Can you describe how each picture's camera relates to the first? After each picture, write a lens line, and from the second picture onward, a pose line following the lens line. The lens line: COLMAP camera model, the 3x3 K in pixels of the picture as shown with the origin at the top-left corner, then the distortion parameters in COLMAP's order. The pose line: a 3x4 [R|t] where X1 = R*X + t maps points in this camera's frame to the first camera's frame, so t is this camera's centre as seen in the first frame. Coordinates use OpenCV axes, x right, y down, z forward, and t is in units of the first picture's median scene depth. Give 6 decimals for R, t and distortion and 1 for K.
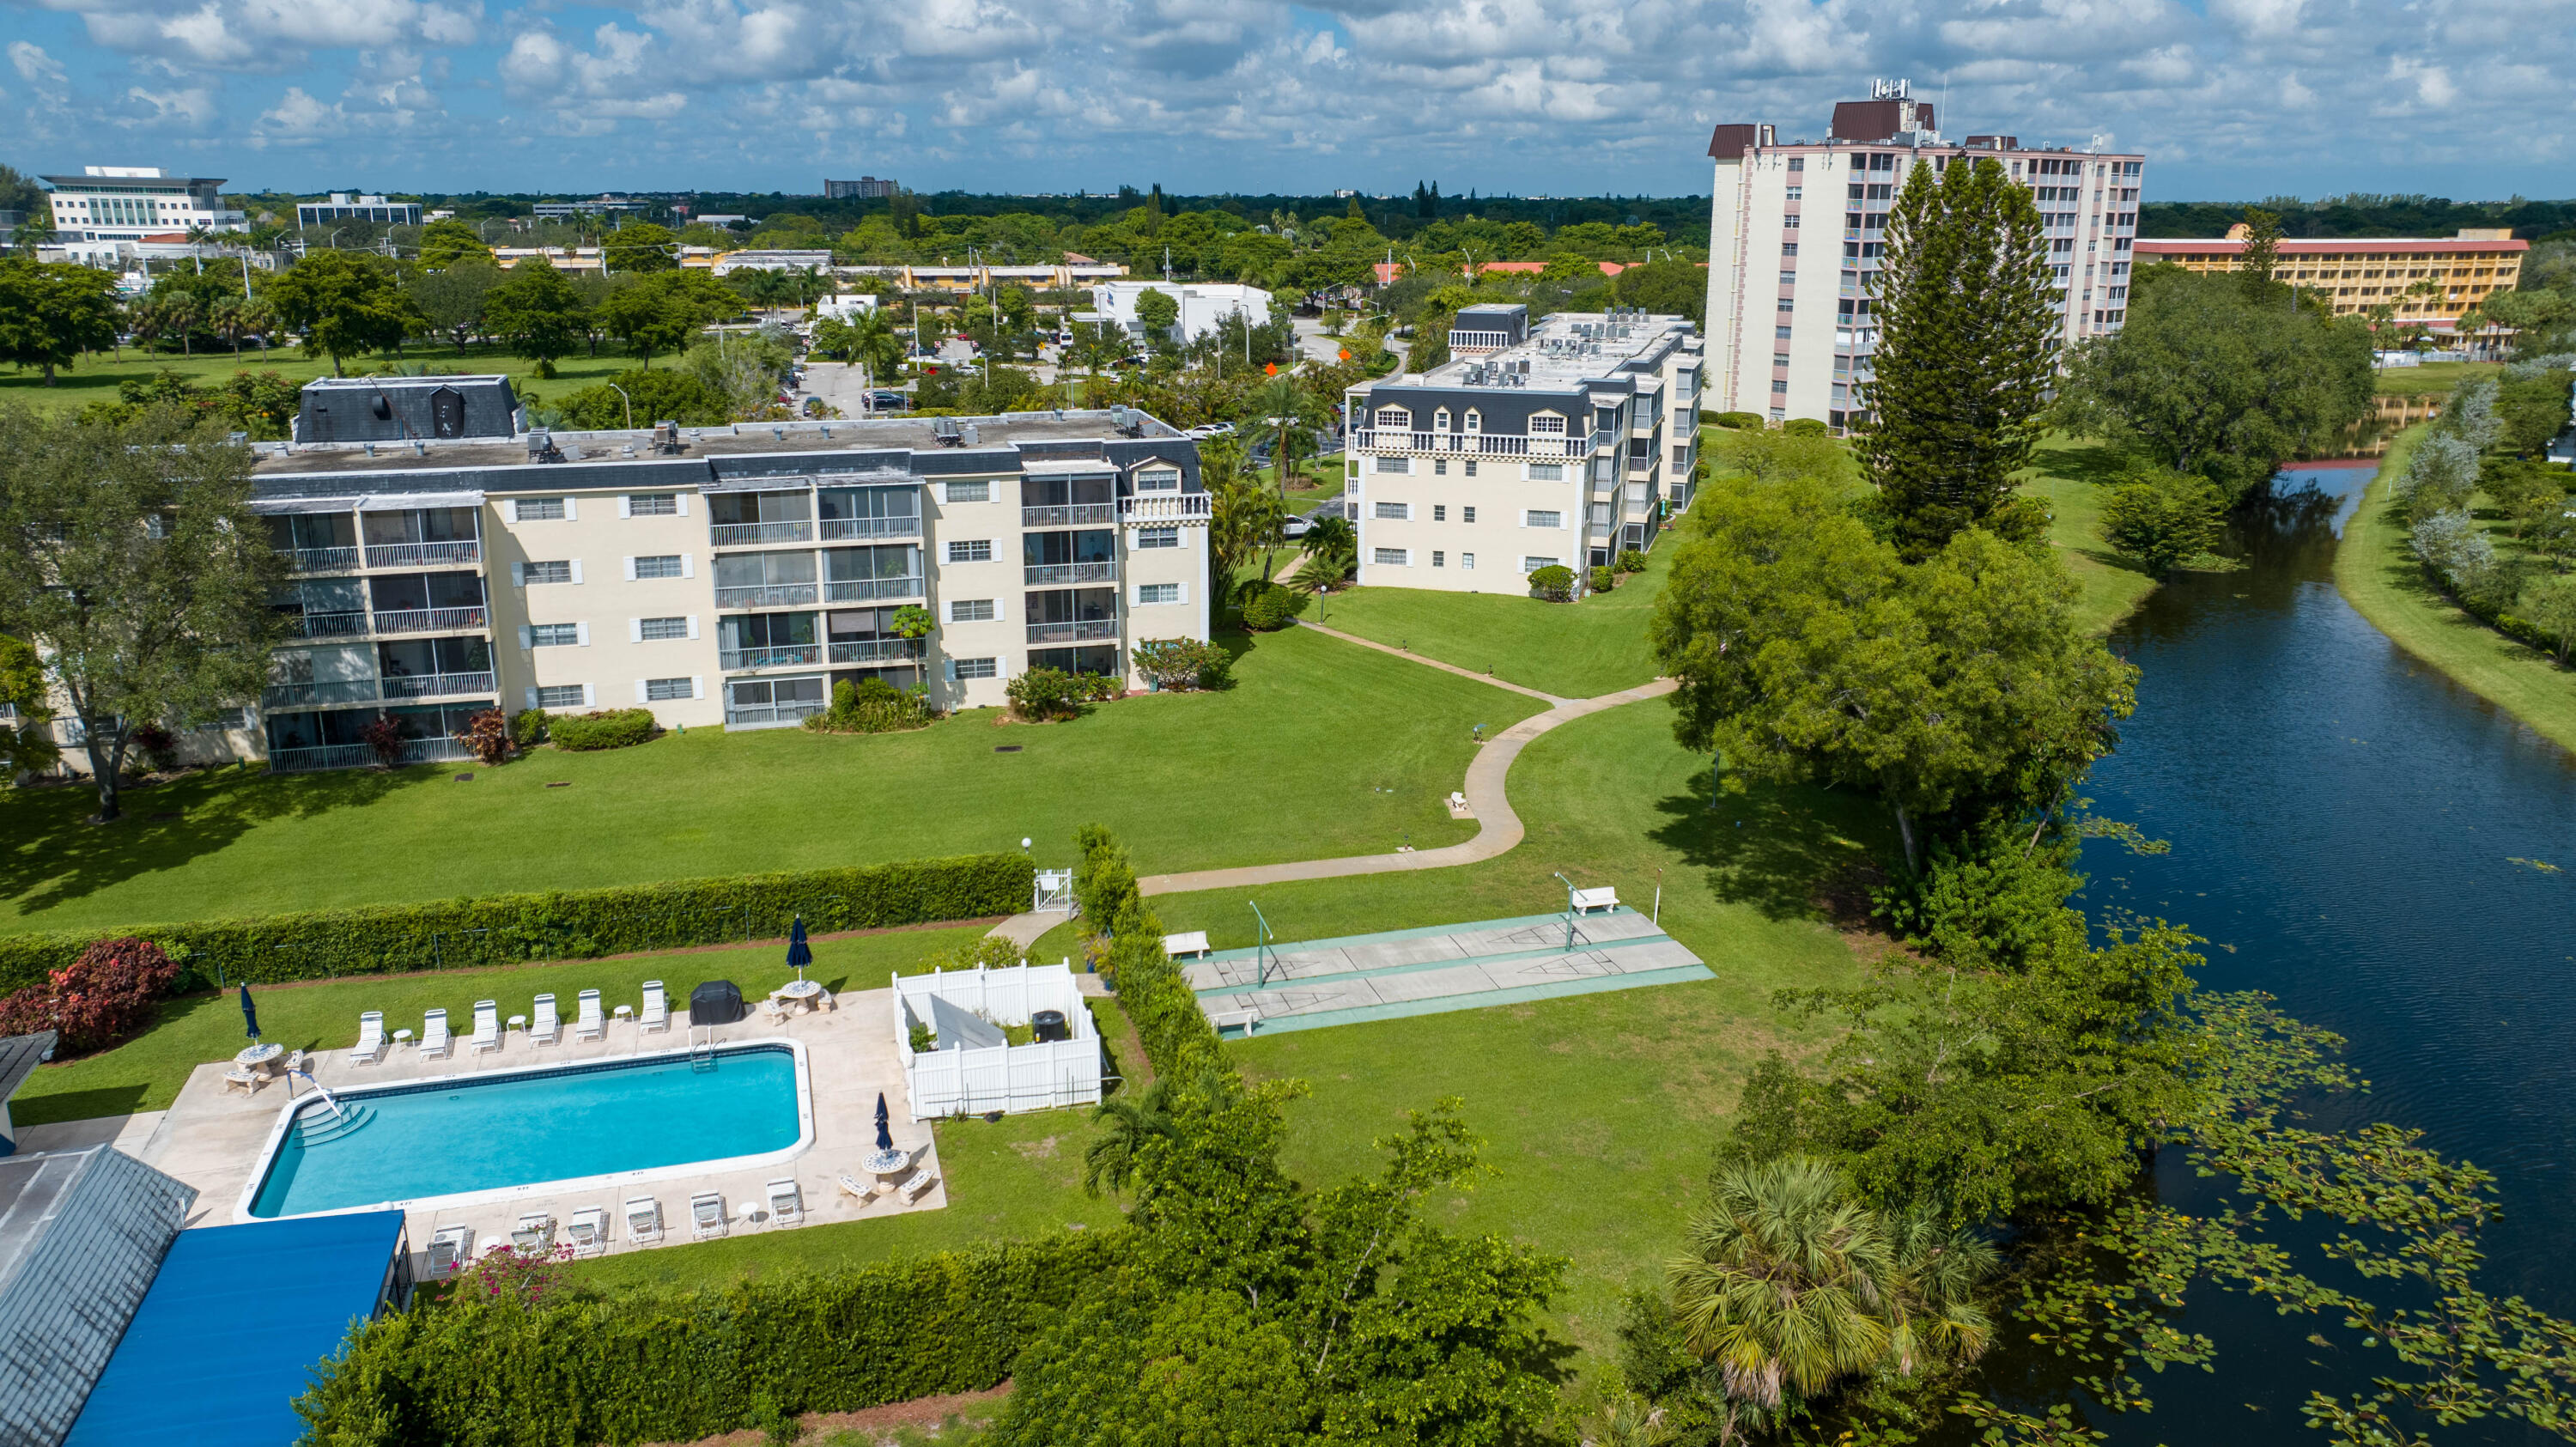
lens RADIAL K [[1810.8, 0, 1302.7], [0, 1810.8, 713.5], [0, 0, 1]] dist [-0.044323, 0.071356]
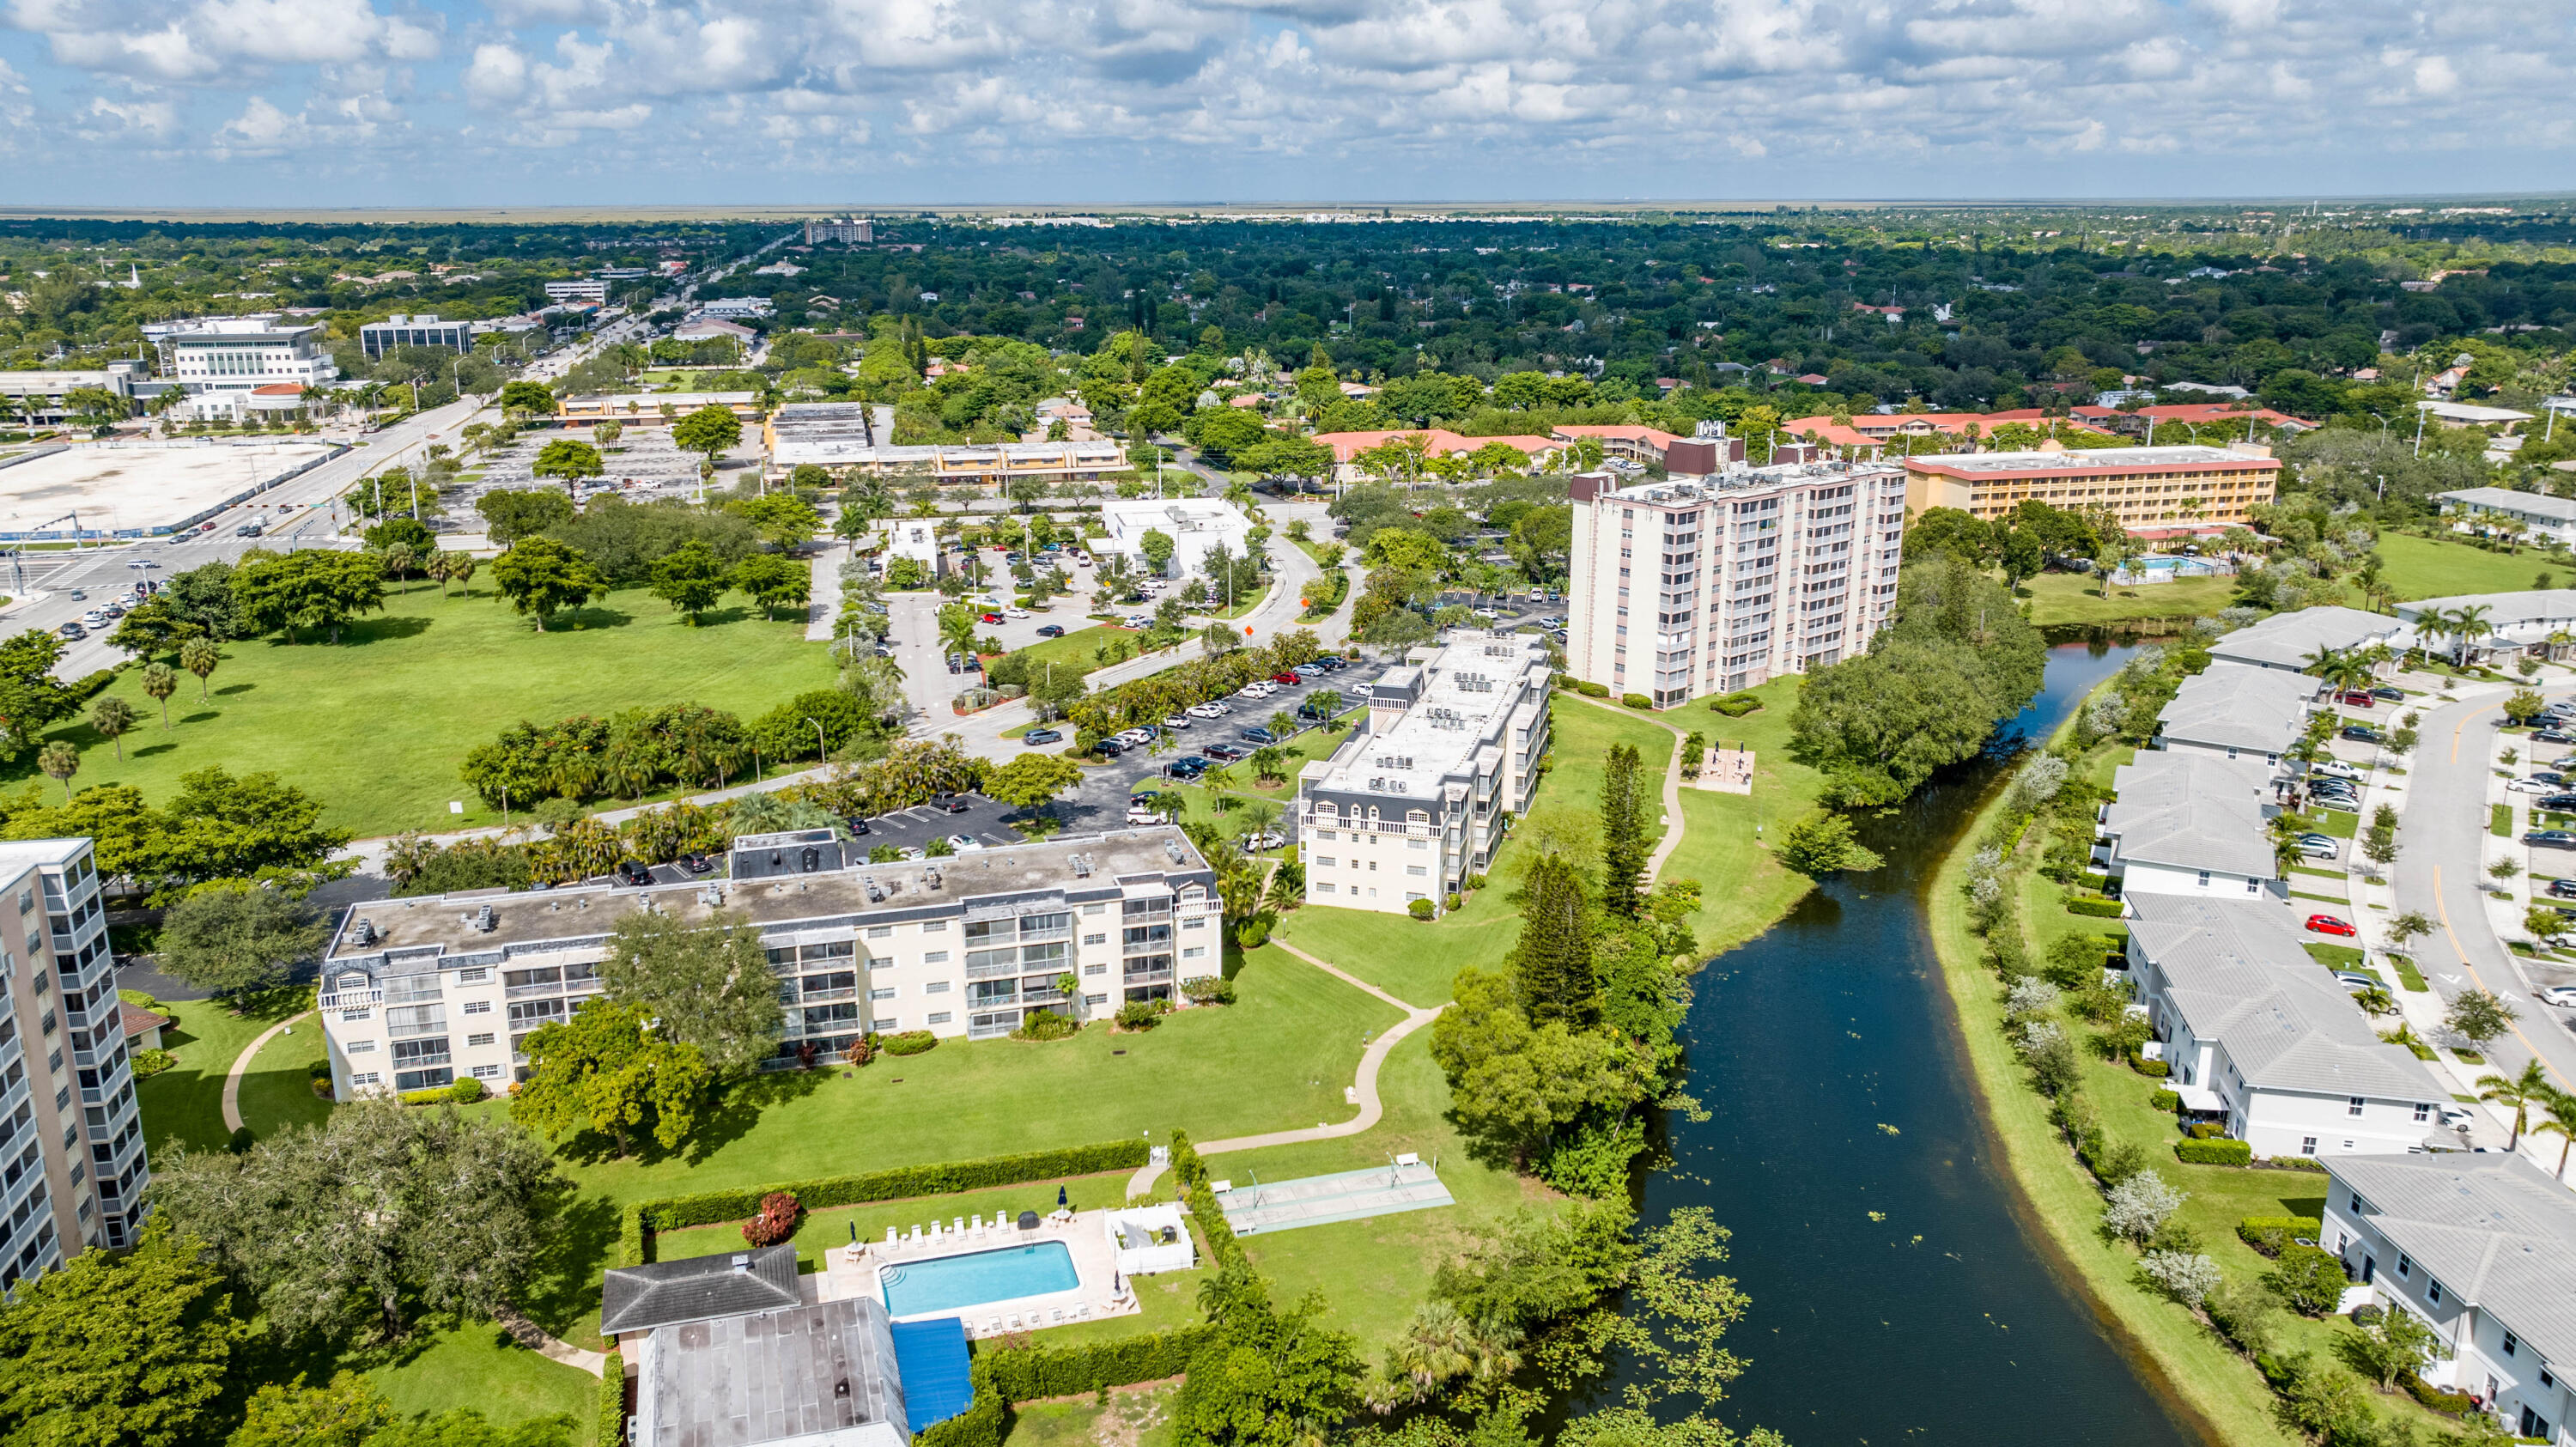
lens RADIAL K [[1841.5, 0, 1224.8], [0, 1841.5, 710.4], [0, 0, 1]] dist [-0.024212, 0.050696]
pose [[0.999670, -0.002934, -0.025516, -0.000108], [0.002763, 0.999974, -0.006708, -0.301654], [0.025535, 0.006635, 0.999652, -0.868477]]
